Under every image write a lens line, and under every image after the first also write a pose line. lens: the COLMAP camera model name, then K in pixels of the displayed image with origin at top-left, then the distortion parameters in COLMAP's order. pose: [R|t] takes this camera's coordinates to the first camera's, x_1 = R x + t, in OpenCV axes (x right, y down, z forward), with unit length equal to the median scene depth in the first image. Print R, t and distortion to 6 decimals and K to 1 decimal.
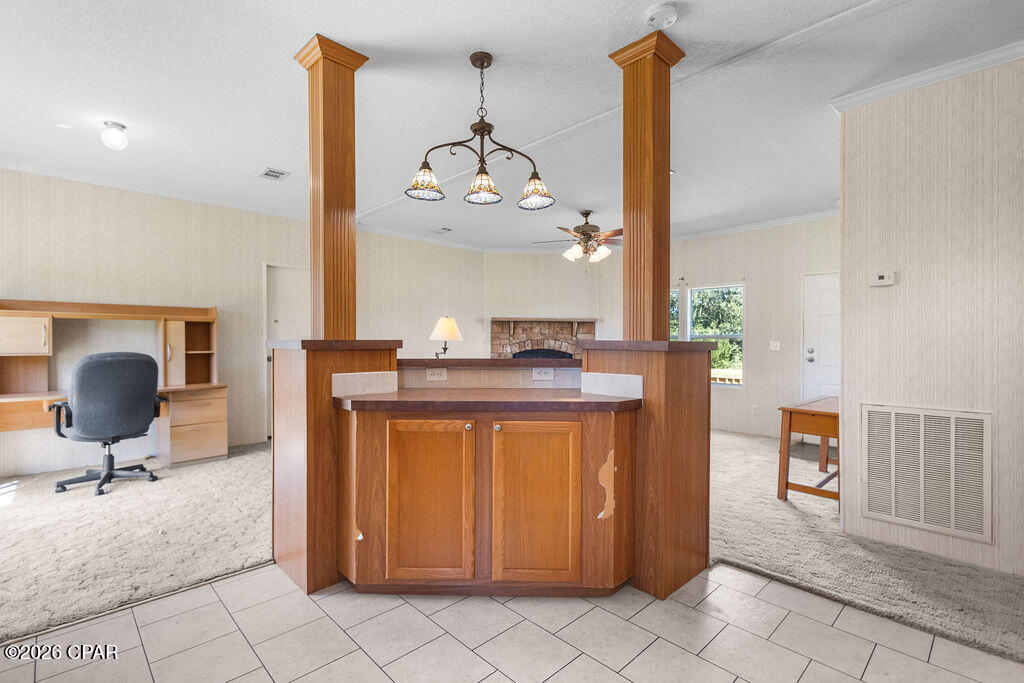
lens RADIAL K [[470.2, 0, 508.5], [0, 470.2, 344.7], [0, 0, 1]] dist [0.005101, 0.000250]
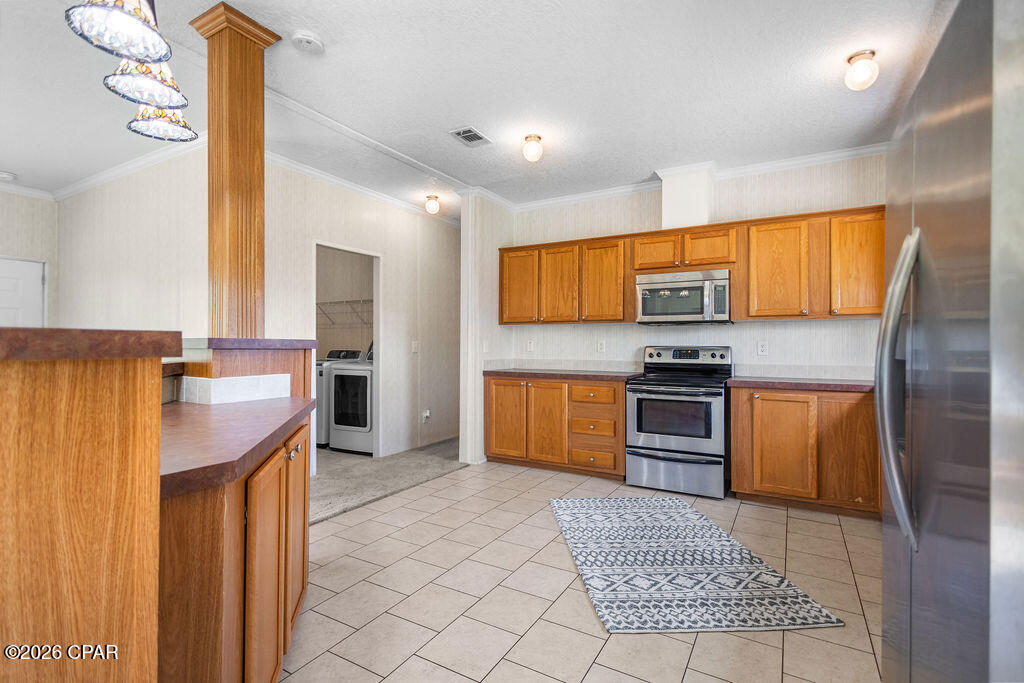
lens RADIAL K [[474.9, 0, 510.3], [0, 474.9, 342.3], [0, 0, 1]] dist [0.001976, 0.000099]
pose [[-0.276426, 0.001590, 0.961034, -0.479190], [0.001878, 0.999998, -0.001115, 0.000387], [-0.961033, 0.001497, -0.276428, 0.473265]]
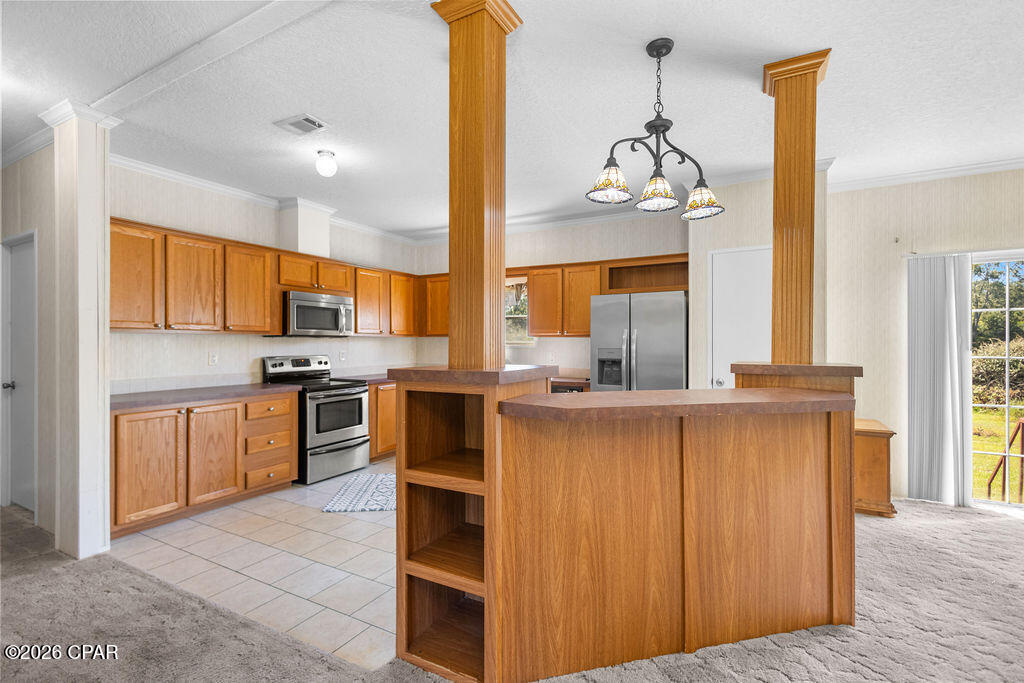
lens RADIAL K [[472.2, 0, 506.9], [0, 472.2, 343.5], [0, 0, 1]] dist [0.016541, -0.007500]
pose [[-0.958484, -0.002979, -0.285130, 0.298347], [-0.005122, 0.999964, 0.006770, -0.035360], [0.285099, 0.007949, -0.958465, 1.145319]]
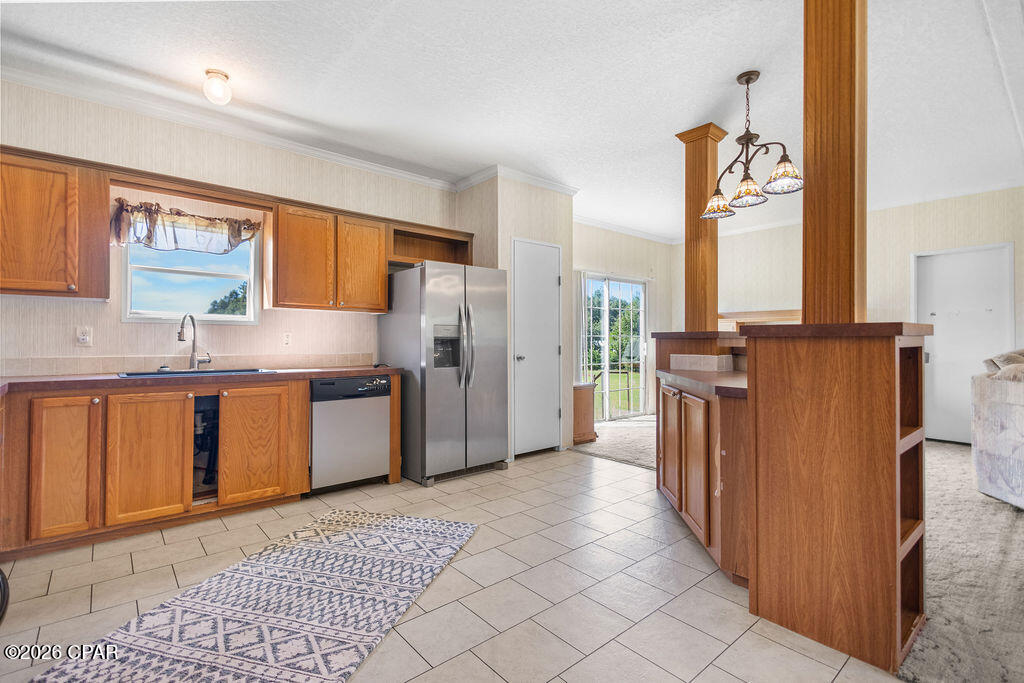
lens RADIAL K [[472.8, 0, 504.2], [0, 472.8, 338.1], [0, 0, 1]] dist [0.002258, -0.000237]
pose [[-0.061306, -0.008041, -0.998087, 0.700621], [-0.009478, 0.999927, -0.007473, 0.015167], [0.998074, 0.009002, -0.061378, 0.321735]]
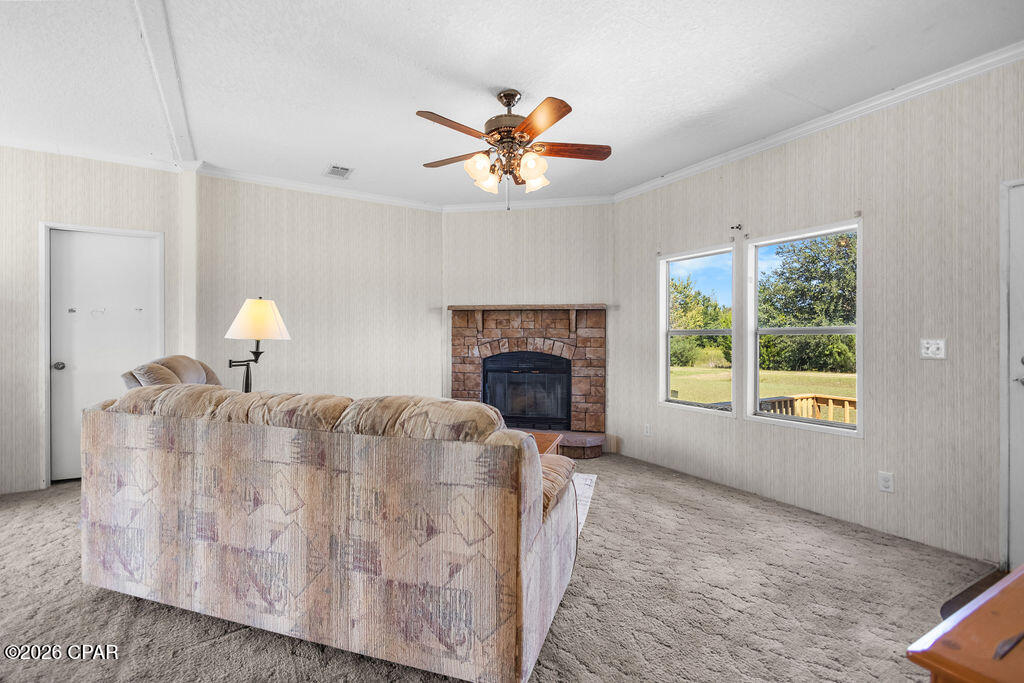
lens RADIAL K [[475.5, 0, 512.0], [0, 475.5, 341.5], [0, 0, 1]] dist [0.015723, 0.000130]
pose [[0.975010, -0.000869, -0.222161, 0.404763], [0.000096, 0.999994, -0.003491, -0.005046], [0.222163, 0.003382, 0.975004, 0.676634]]
